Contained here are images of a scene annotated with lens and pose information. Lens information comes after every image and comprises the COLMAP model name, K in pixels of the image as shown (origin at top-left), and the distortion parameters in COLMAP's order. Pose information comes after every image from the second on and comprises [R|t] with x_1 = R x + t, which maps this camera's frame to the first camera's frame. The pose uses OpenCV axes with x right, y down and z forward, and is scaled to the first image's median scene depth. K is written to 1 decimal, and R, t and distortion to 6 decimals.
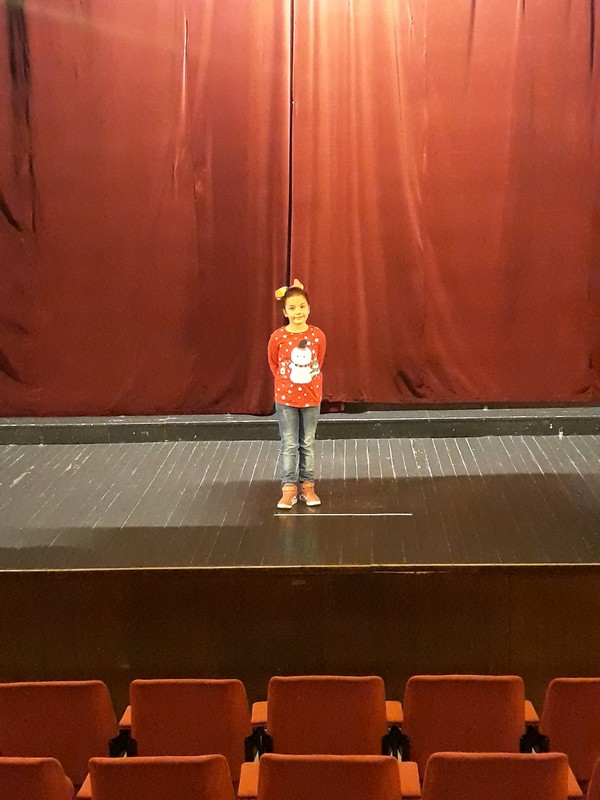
lens RADIAL K [[1210.7, 0, 300.0], [0, 1210.7, 400.0], [0, 0, 1]] dist [0.216946, -1.001883]
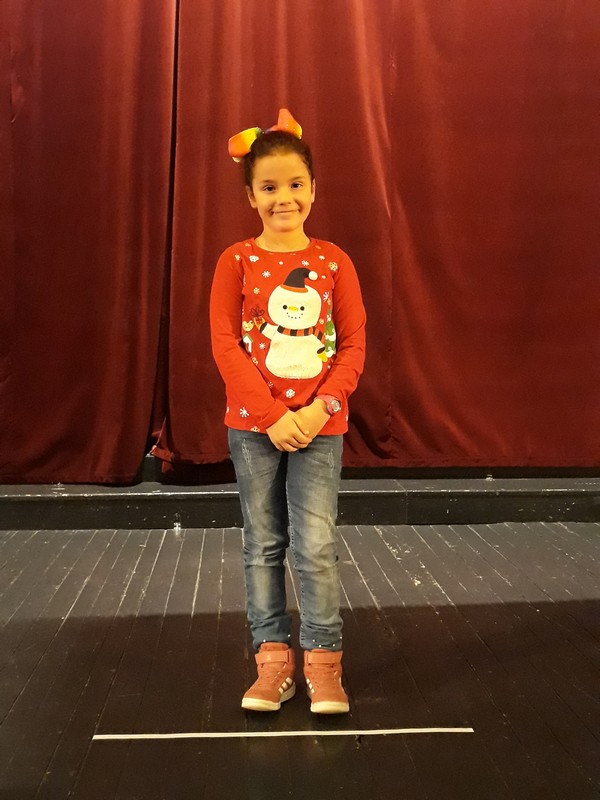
lens RADIAL K [[964.0, 0, 301.8], [0, 964.0, 379.9], [0, 0, 1]] dist [0.068261, -0.033880]
pose [[0.994344, 0.018617, 0.104563, 0.007032], [-0.005235, 0.991912, -0.126822, 0.021114], [-0.106079, 0.125557, 0.986399, 0.540926]]
